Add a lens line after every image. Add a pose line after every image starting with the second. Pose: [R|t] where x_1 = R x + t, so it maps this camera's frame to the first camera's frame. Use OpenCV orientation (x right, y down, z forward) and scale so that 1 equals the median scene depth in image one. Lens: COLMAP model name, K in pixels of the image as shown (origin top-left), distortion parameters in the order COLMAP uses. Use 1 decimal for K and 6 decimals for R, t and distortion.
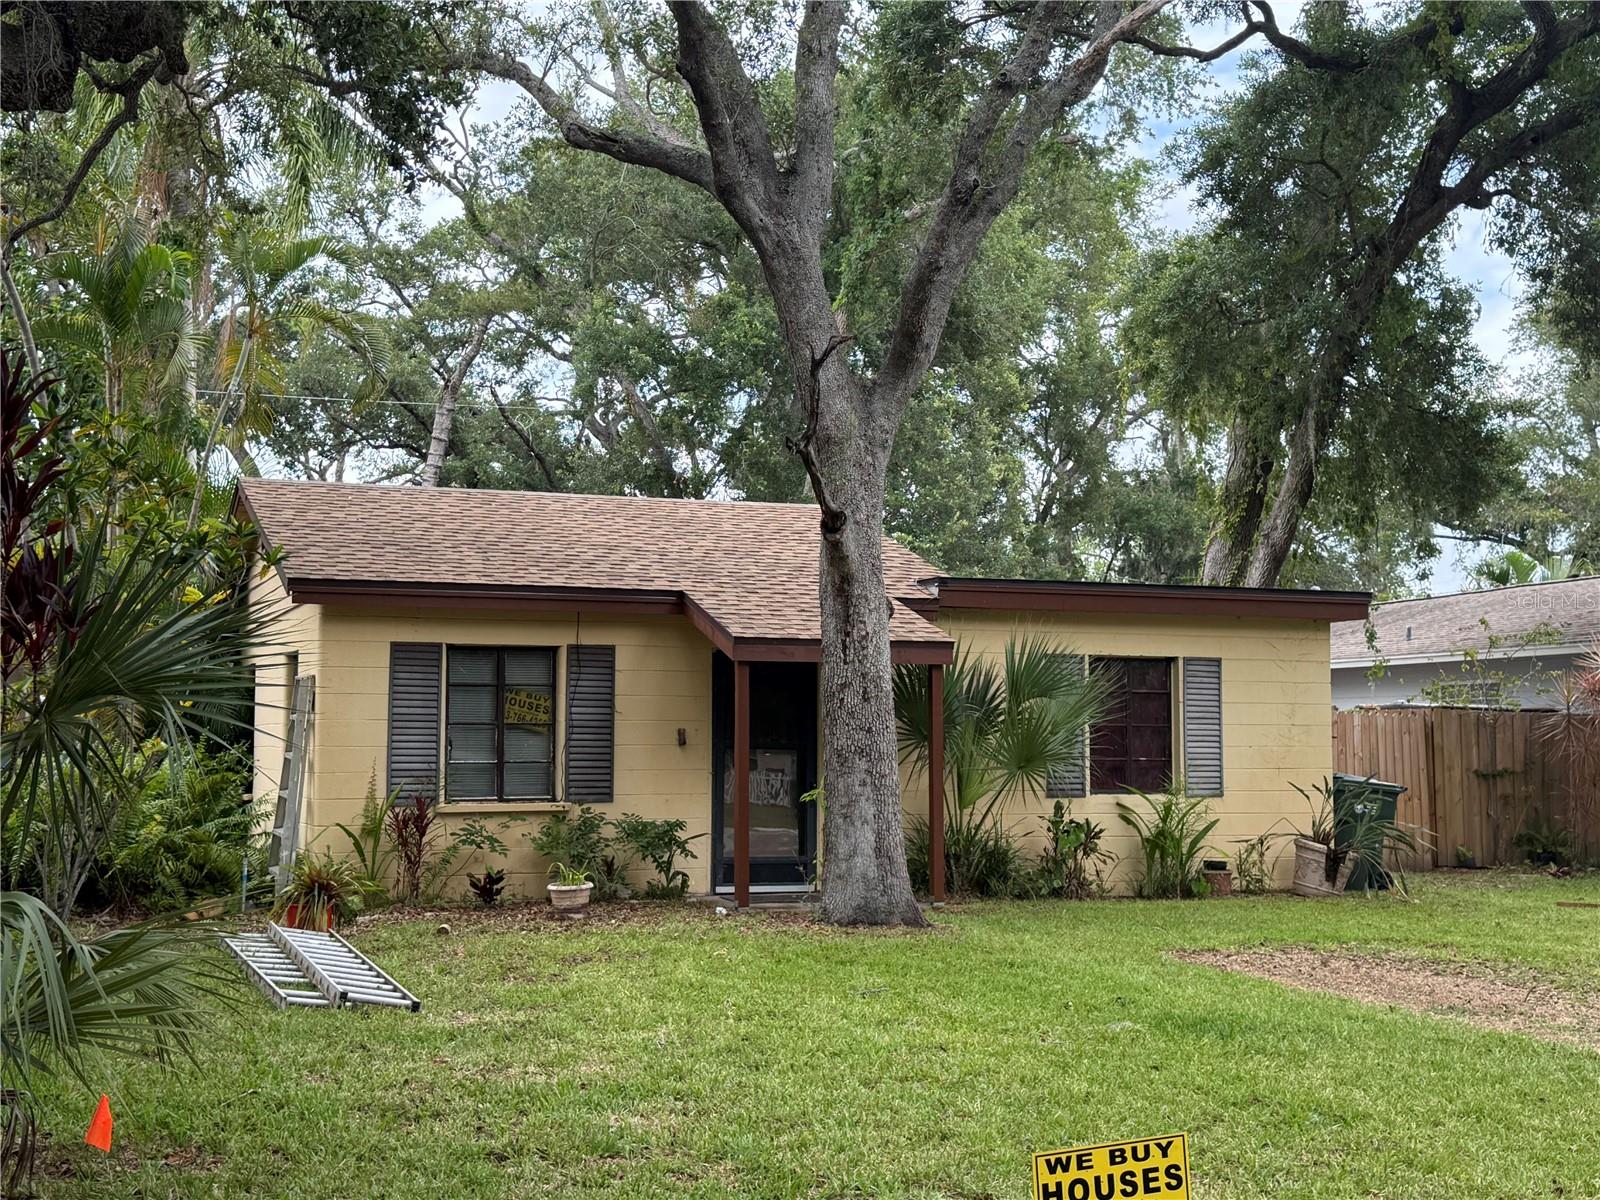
lens RADIAL K [[1985.4, 0, 792.1], [0, 1985.4, 594.2], [0, 0, 1]] dist [0.128034, -0.042361]
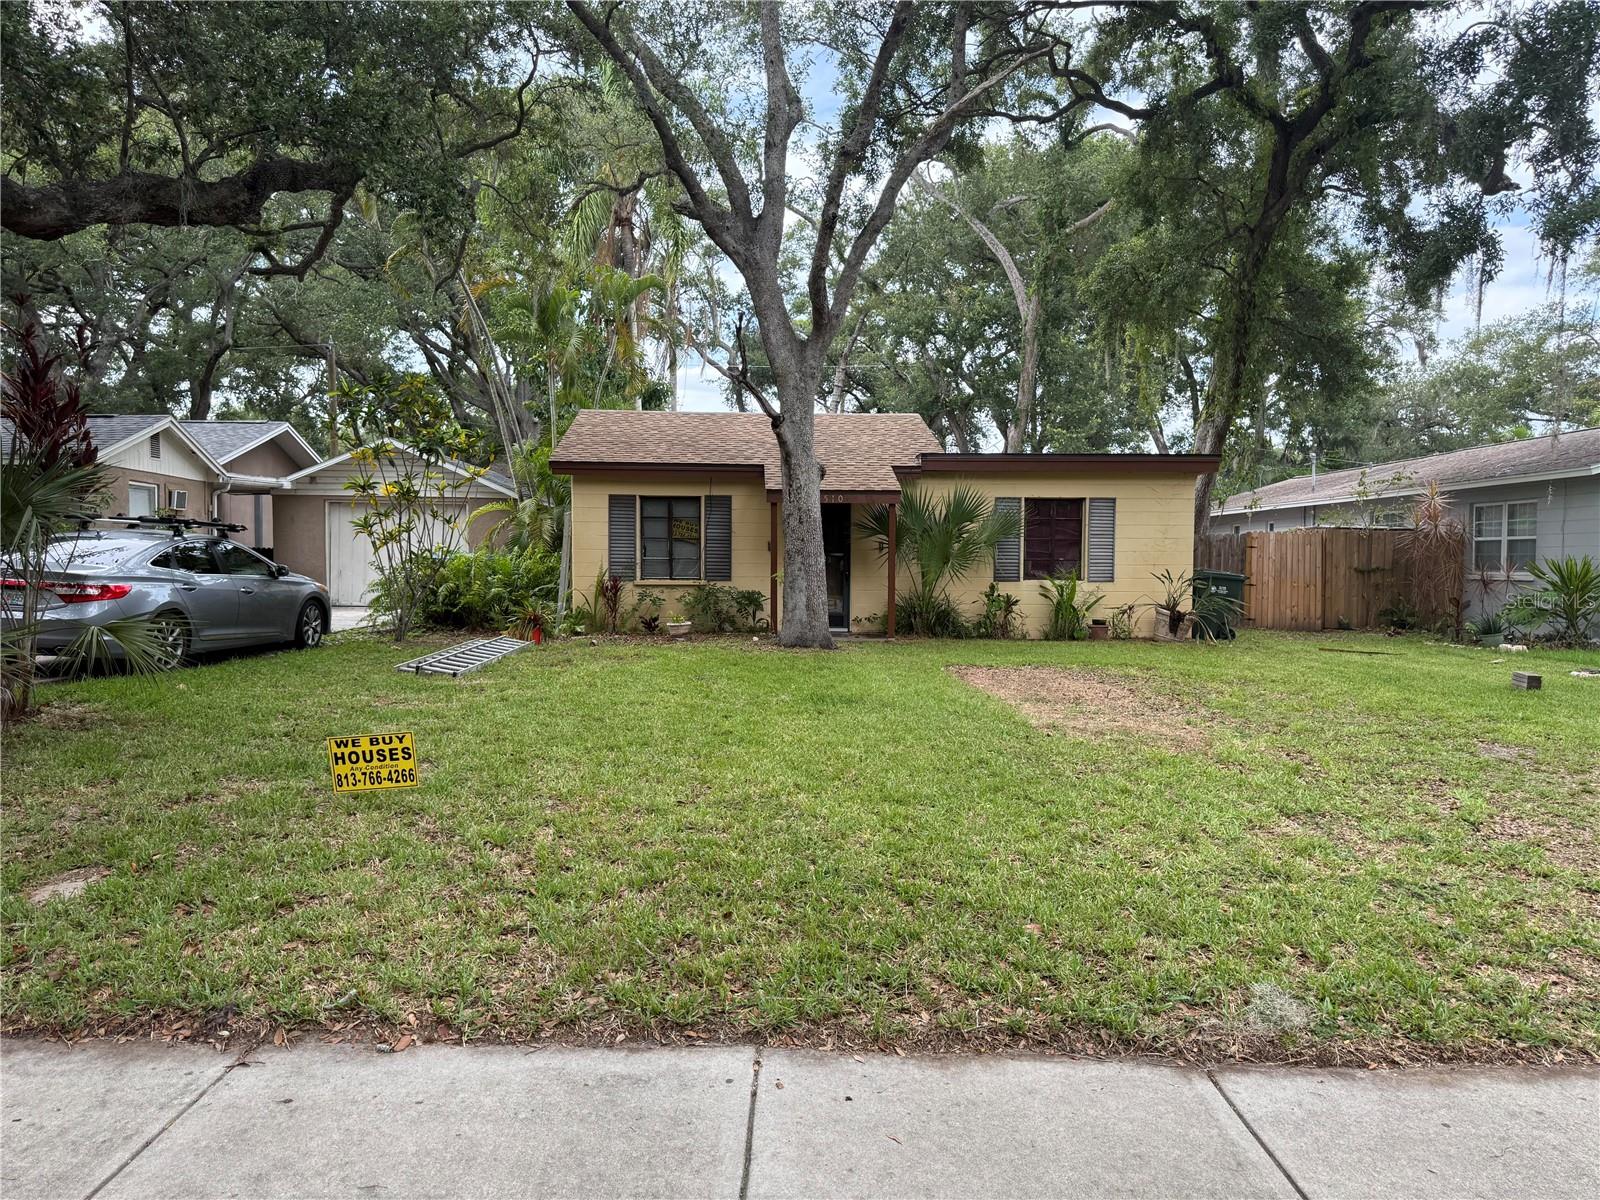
lens RADIAL K [[1120.1, 0, 804.2], [0, 1120.1, 605.6], [0, 0, 1]] dist [0.113969, -0.172799]
pose [[0.949704, 0.016668, -0.312706, 0.298594], [0.019612, 0.993456, 0.112516, 0.011698], [0.312535, -0.112990, 0.943162, 0.038100]]
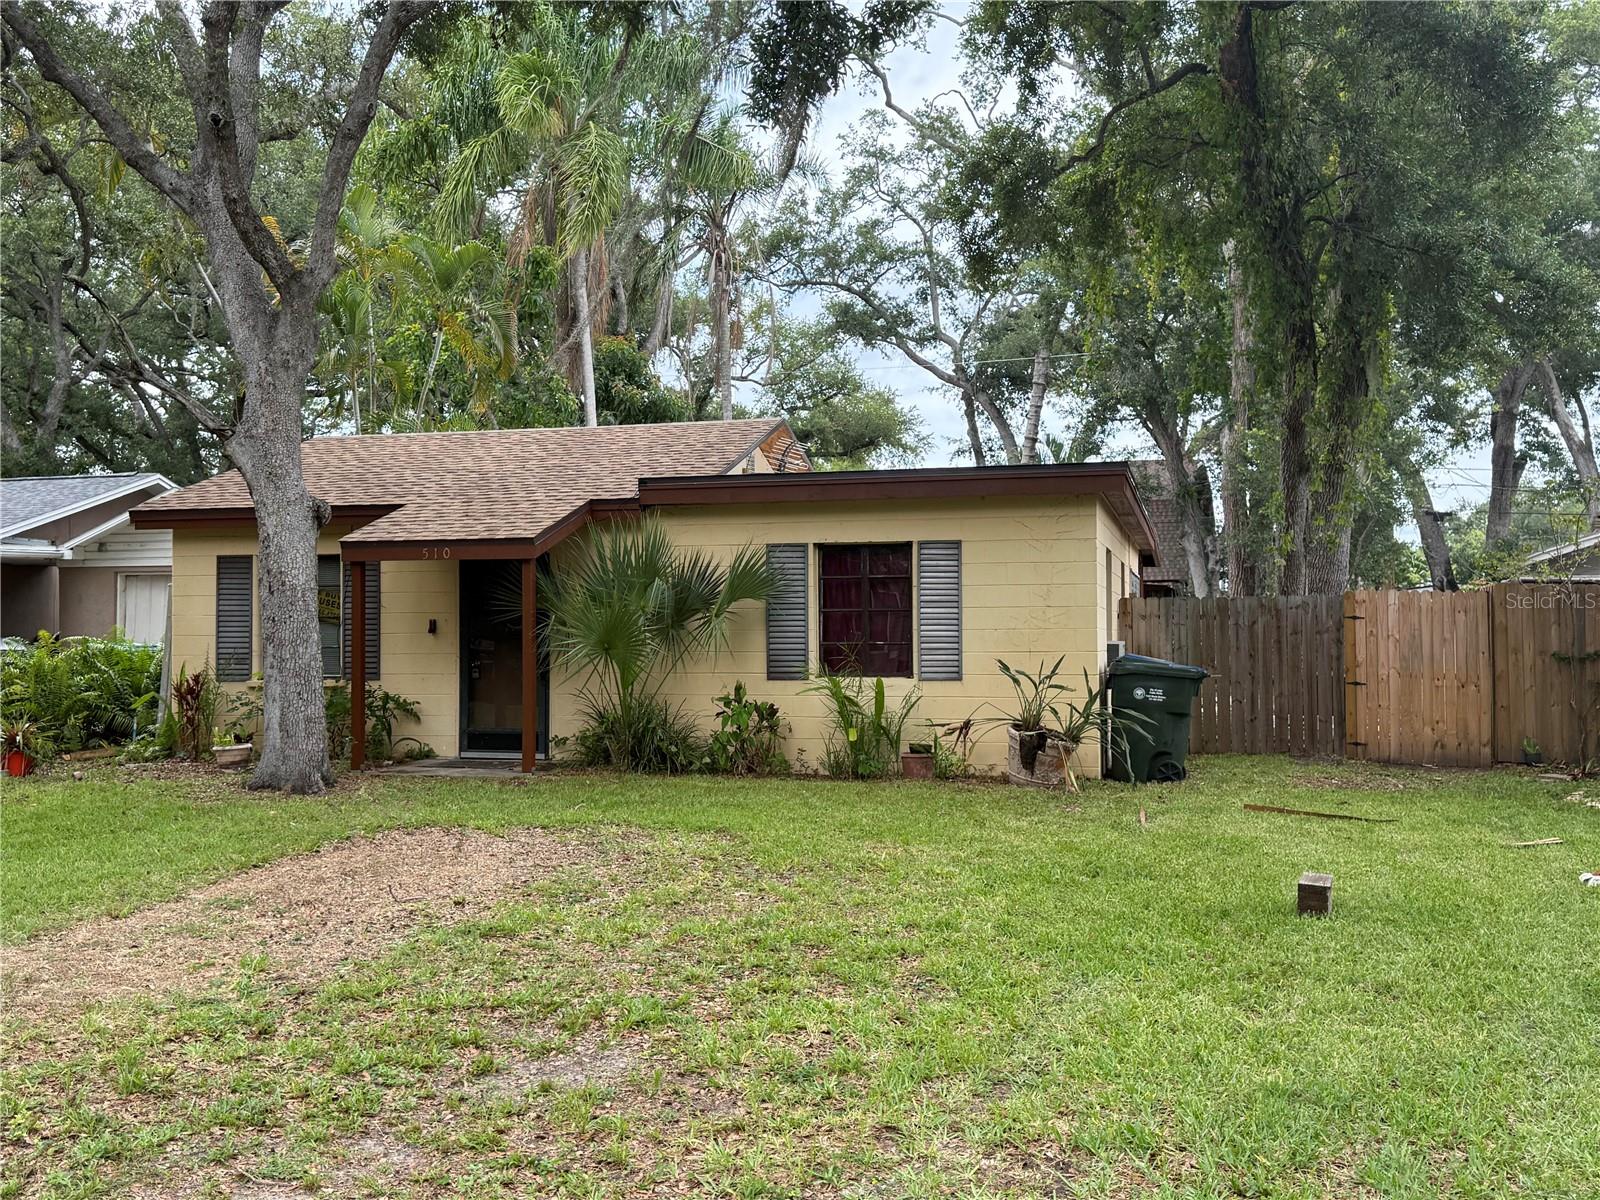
lens RADIAL K [[1523.8, 0, 800.0], [0, 1523.8, 600.0], [0, 0, 1]] dist [0.142362, -0.255245]
pose [[0.808440, -0.019814, -0.588245, 0.671924], [0.050938, 0.998039, 0.036388, 0.034022], [0.586370, -0.059381, 0.807864, 0.390734]]
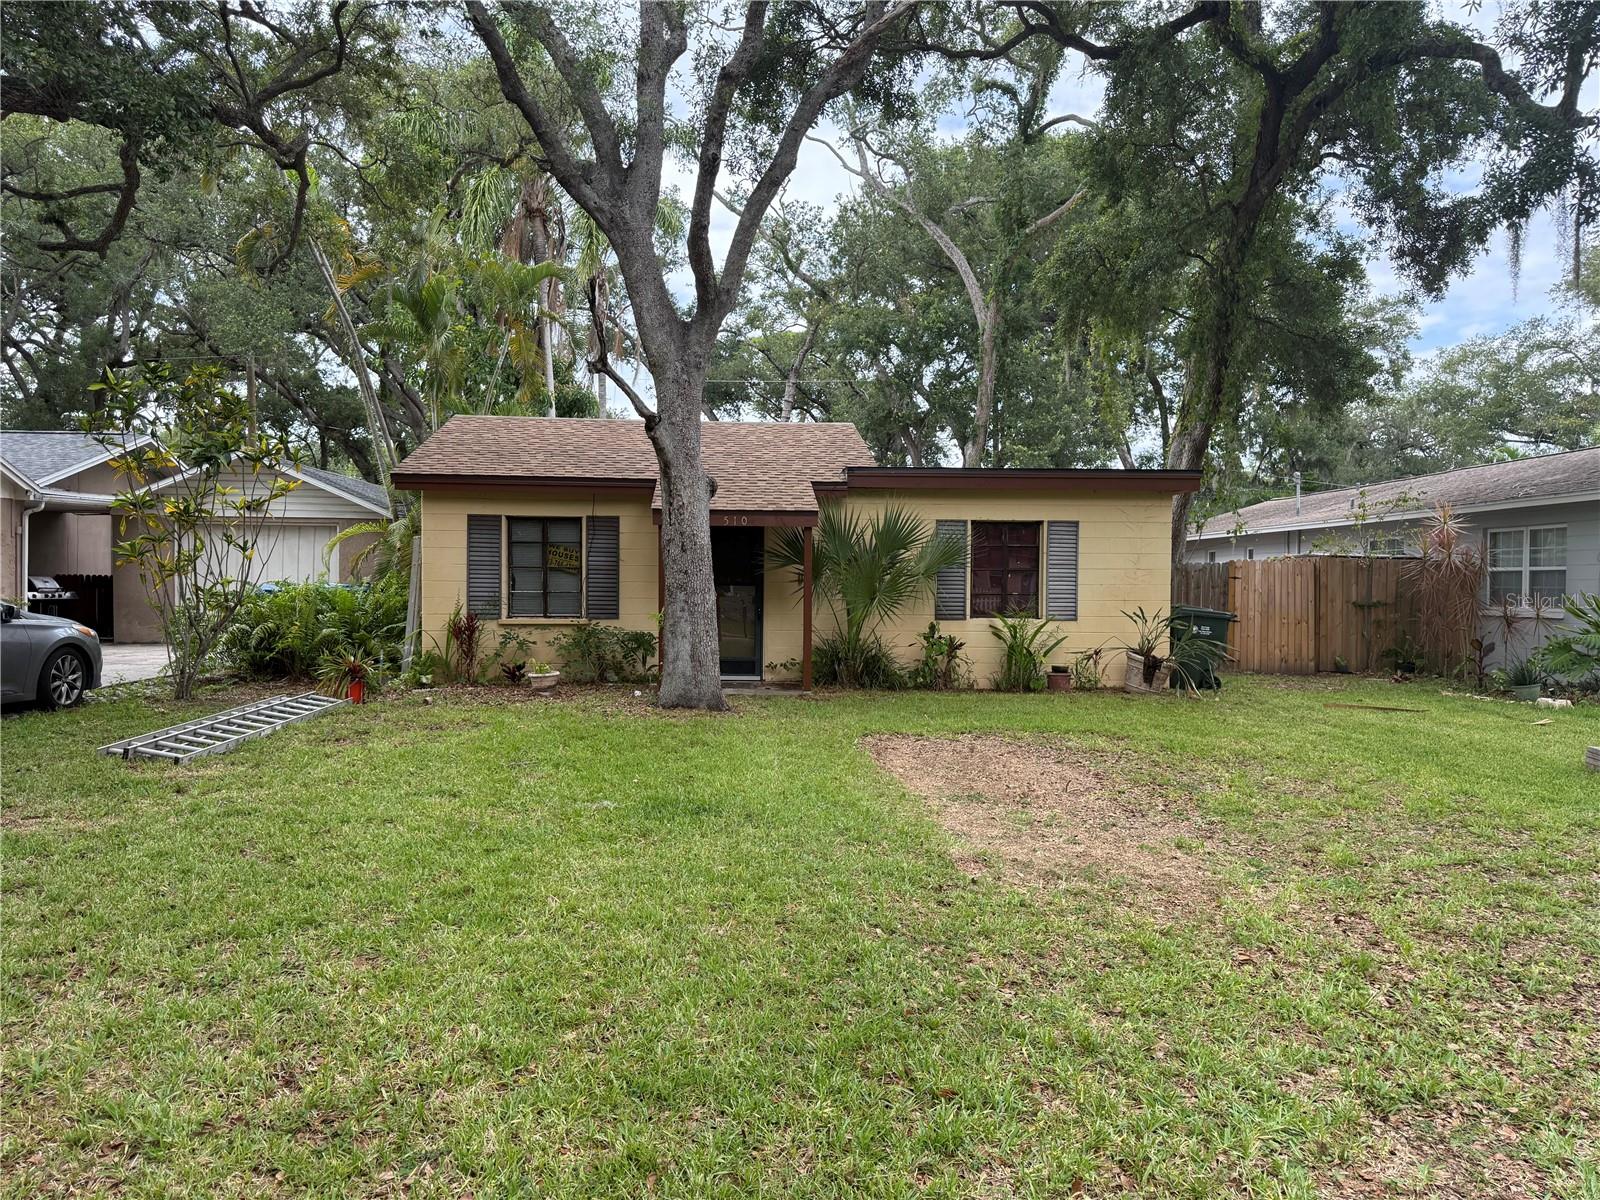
lens RADIAL K [[1117.8, 0, 800.0], [0, 1117.8, 600.0], [0, 0, 1]] dist [0.109699, -0.143590]
pose [[0.956385, 0.010418, -0.291924, 0.292721], [0.016411, 0.995869, 0.089306, 0.015413], [0.291649, -0.090202, 0.952263, 0.222663]]
